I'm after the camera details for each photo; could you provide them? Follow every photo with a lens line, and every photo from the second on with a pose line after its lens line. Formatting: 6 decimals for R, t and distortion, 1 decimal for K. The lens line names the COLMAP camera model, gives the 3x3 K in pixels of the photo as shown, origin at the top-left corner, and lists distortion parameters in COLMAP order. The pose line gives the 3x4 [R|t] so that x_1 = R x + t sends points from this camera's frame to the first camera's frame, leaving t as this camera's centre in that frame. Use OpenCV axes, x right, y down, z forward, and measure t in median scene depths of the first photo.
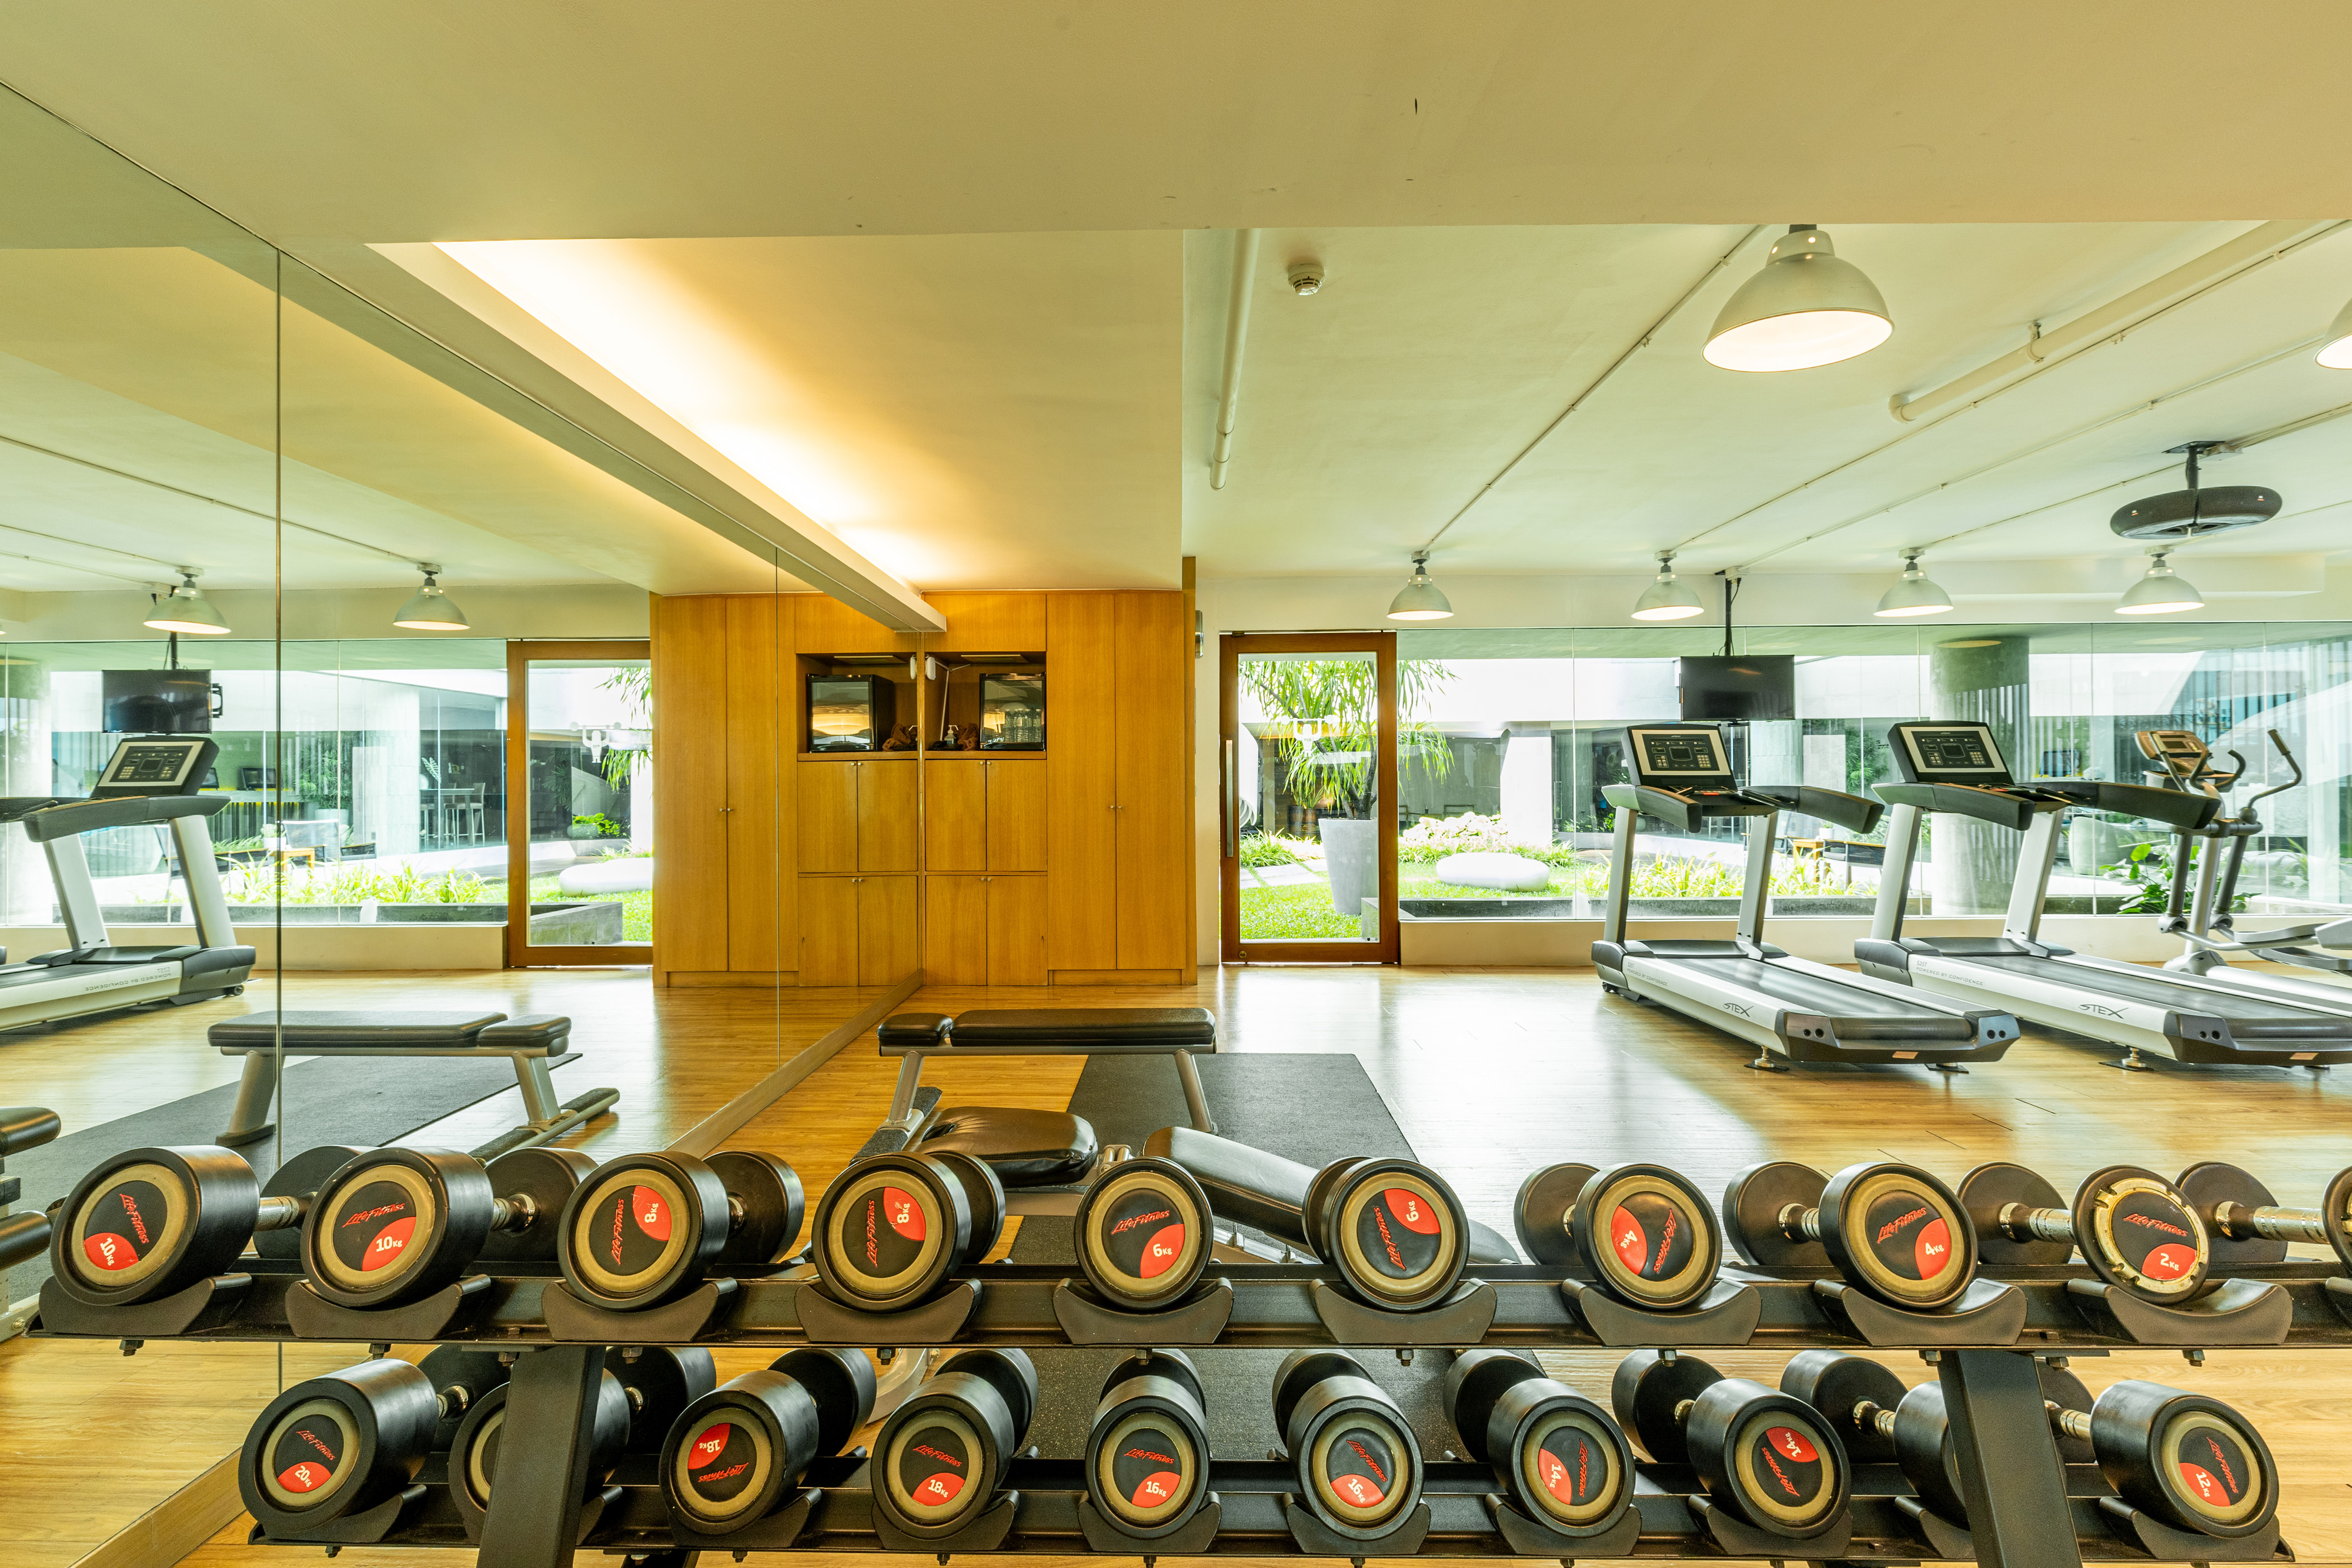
lens RADIAL K [[1064.7, 0, 1147.9], [0, 1064.7, 781.5], [0, 0, 1]] dist [-0.002905, 0.000025]
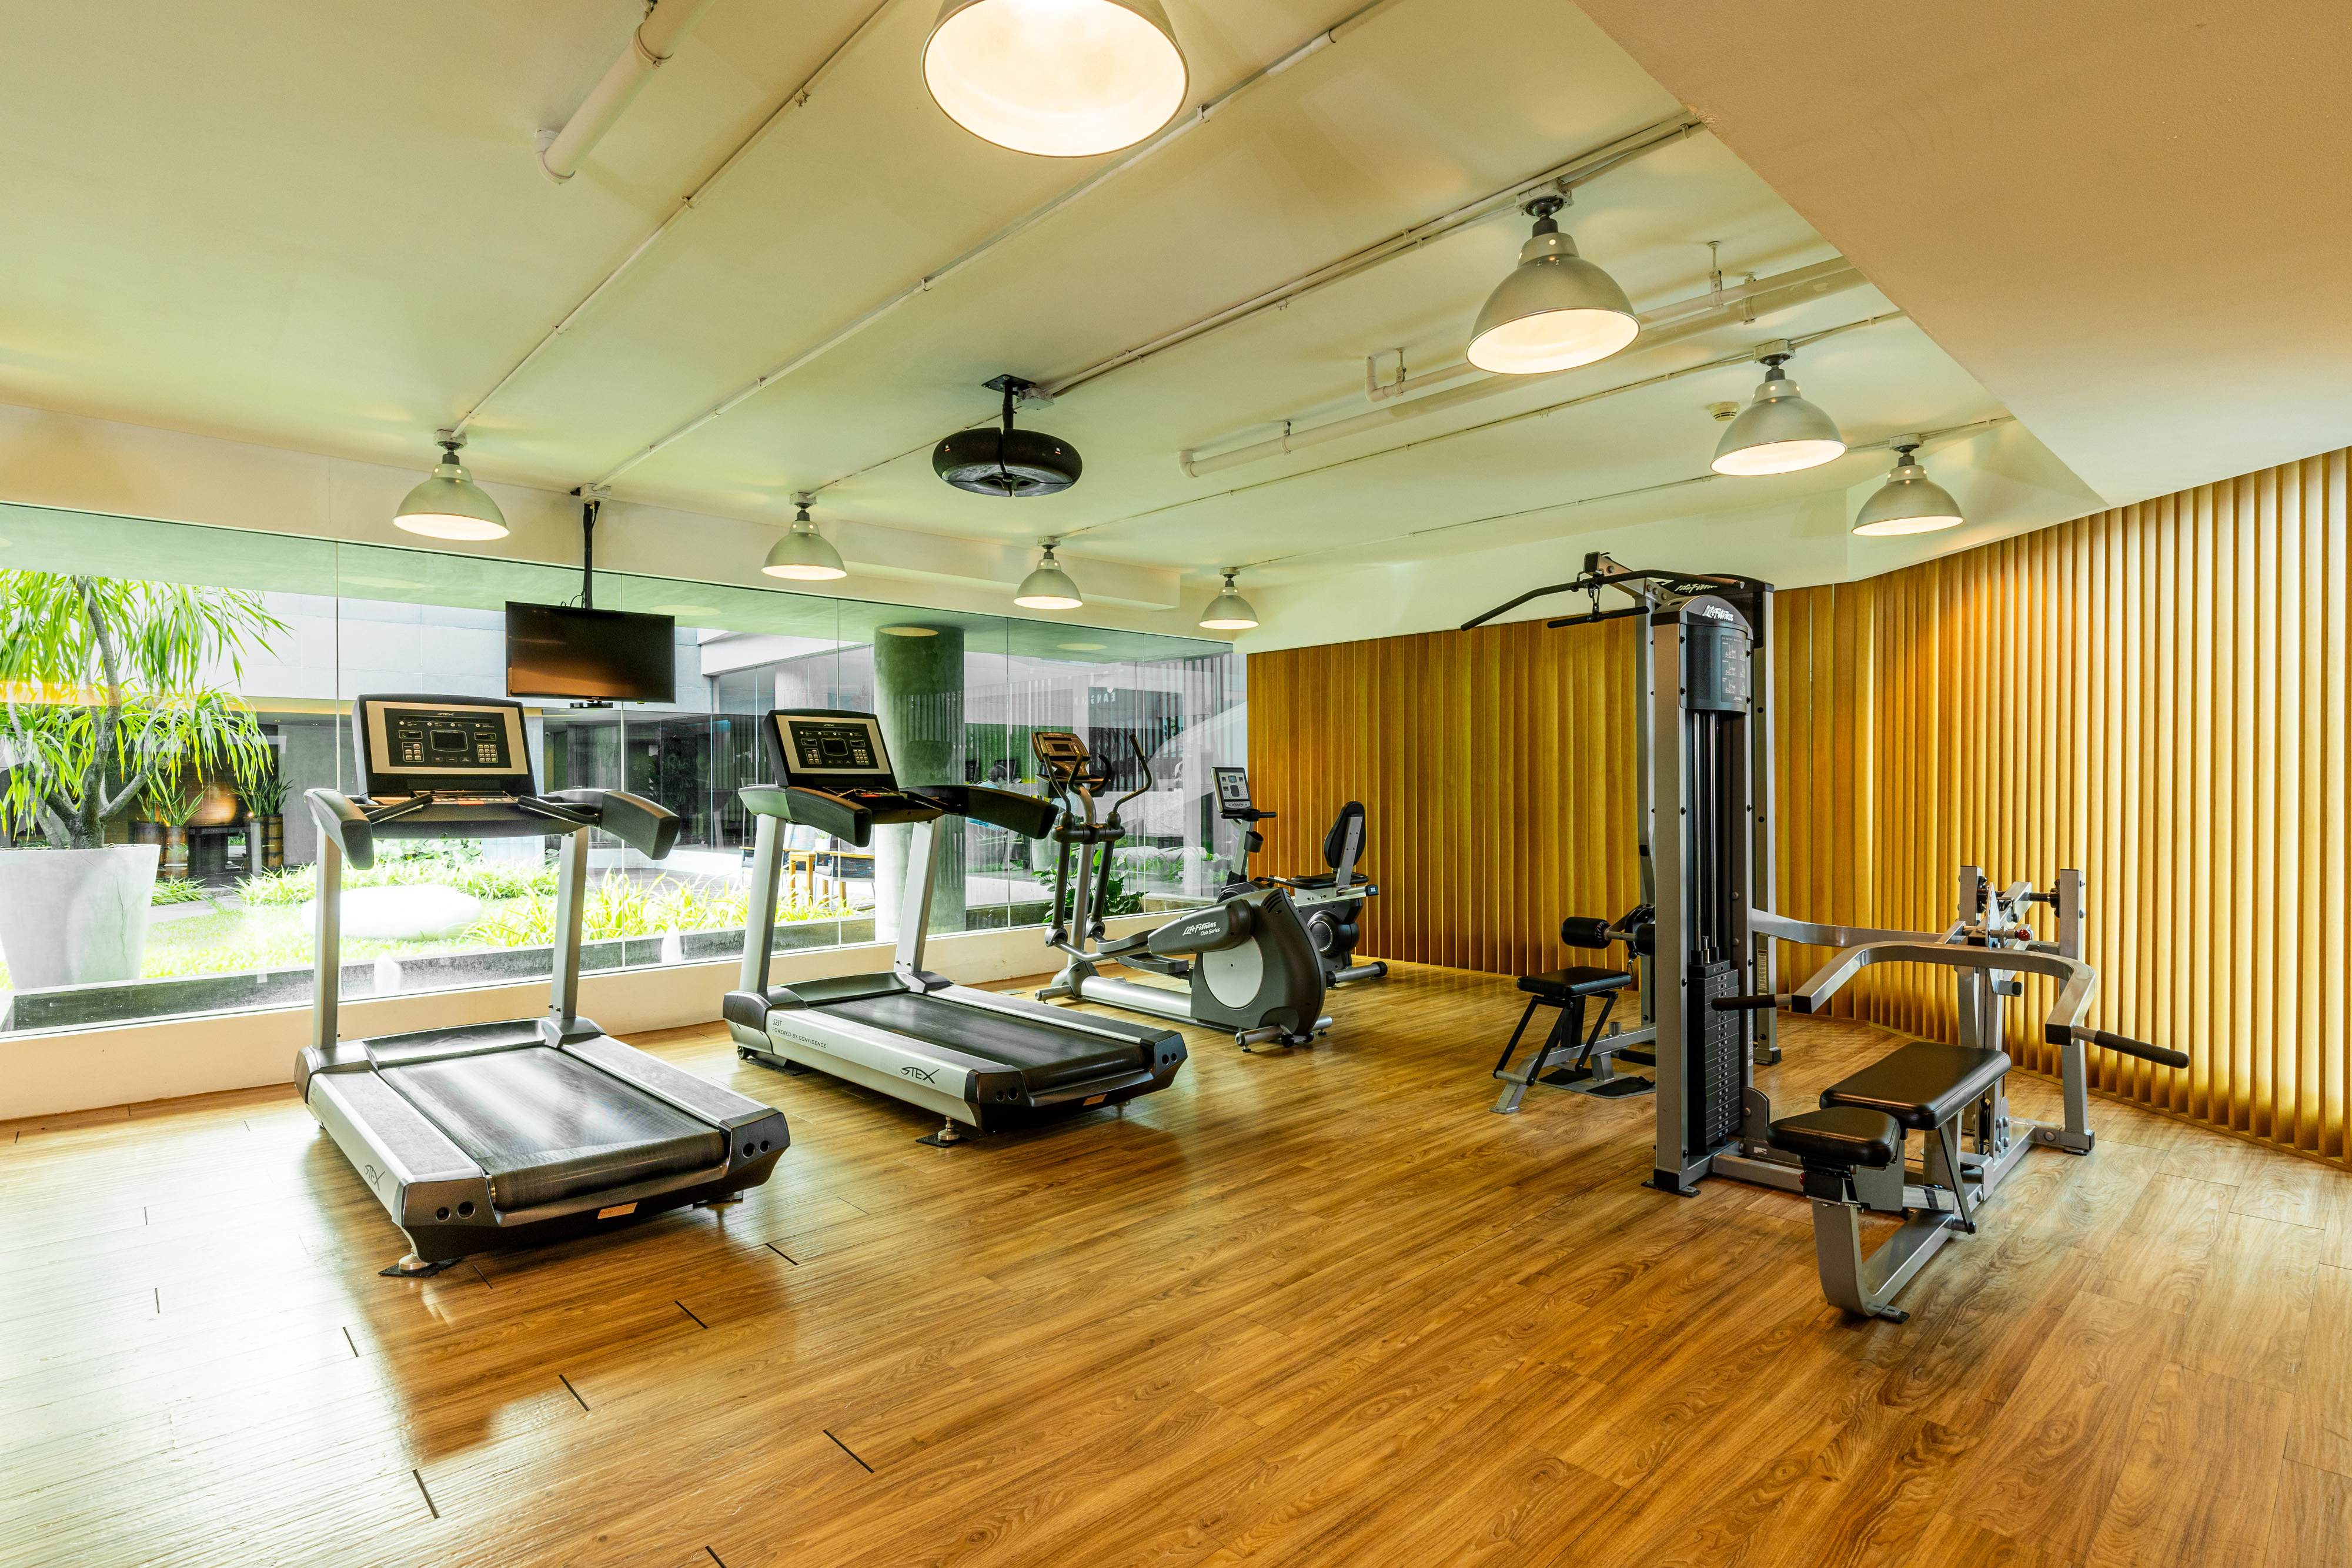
lens RADIAL K [[1183.2, 0, 1176.1], [0, 1183.2, 791.3], [0, 0, 1]] dist [-0.000516, -0.000114]
pose [[0.713267, -0.000332, 0.700892, 0.307863], [-0.002131, 0.999994, 0.002642, 0.001787], [-0.700889, -0.003378, 0.713262, 0.175507]]
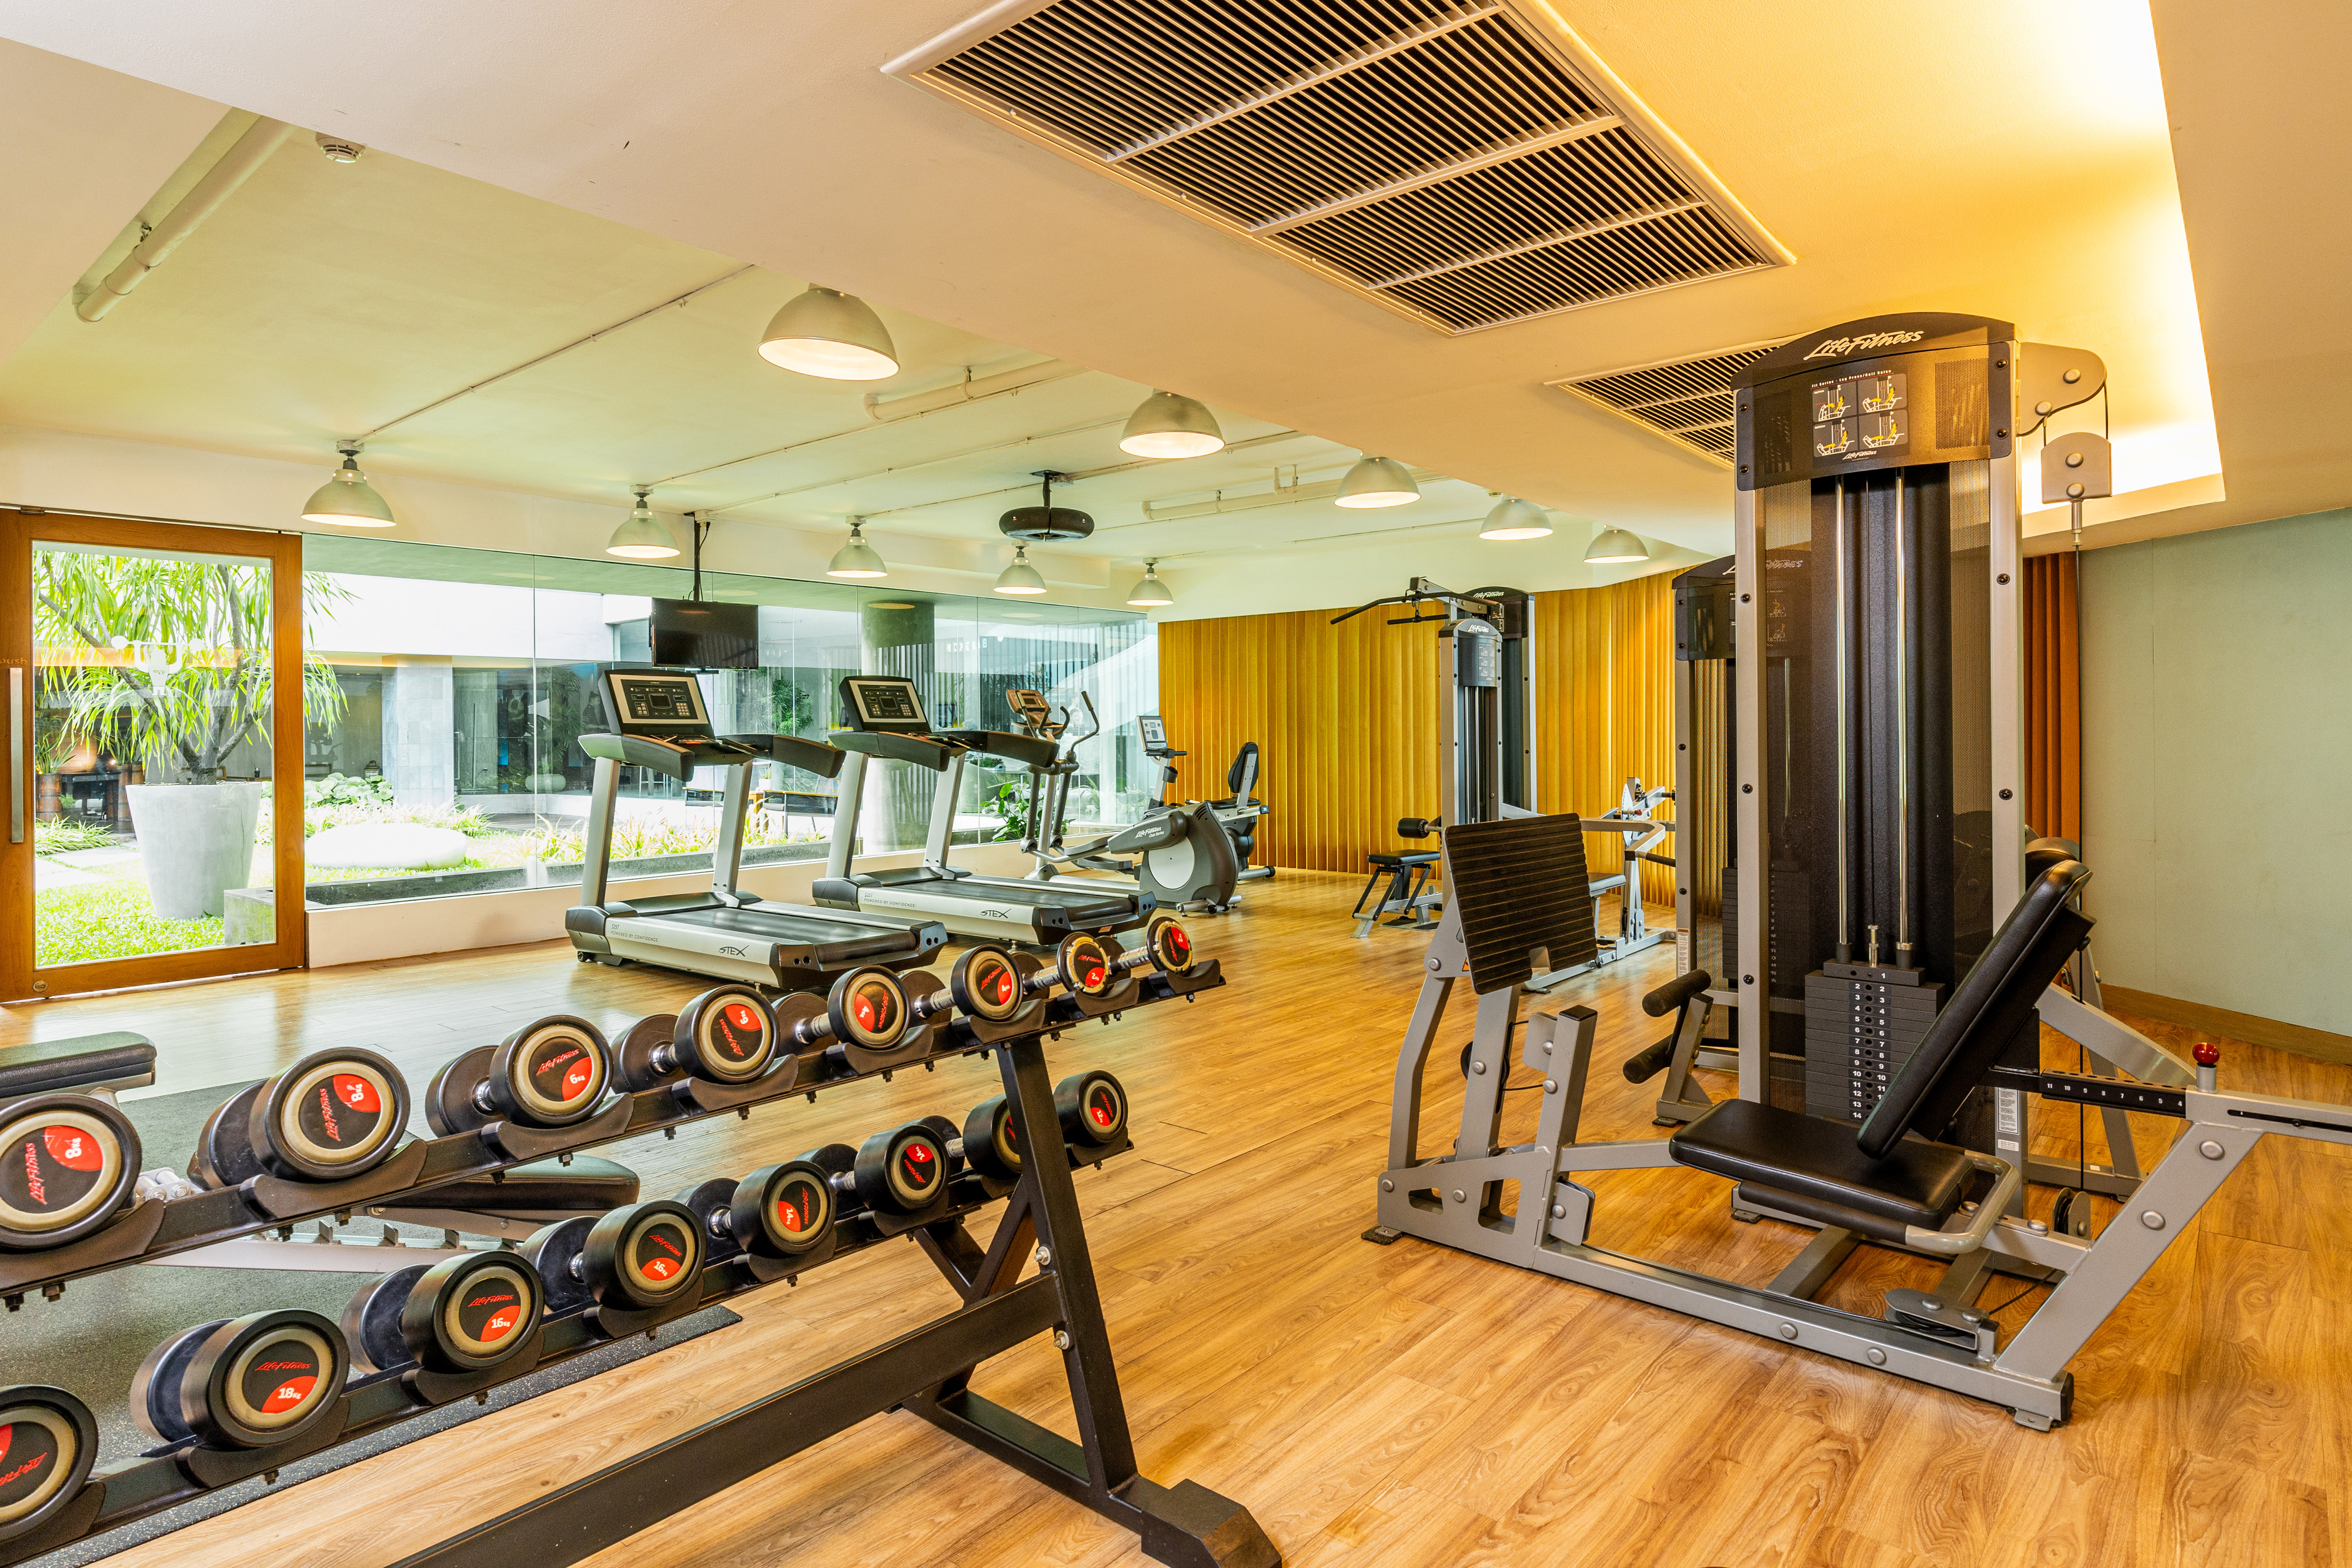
lens RADIAL K [[1293.3, 0, 1171.3], [0, 1293.3, 730.9], [0, 0, 1]] dist [-0.001459, -0.000088]
pose [[0.627856, 0.000825, 0.778329, -0.112548], [0.000295, 0.999999, -0.001298, 0.002128], [-0.778330, 0.001045, 0.627855, -0.083808]]
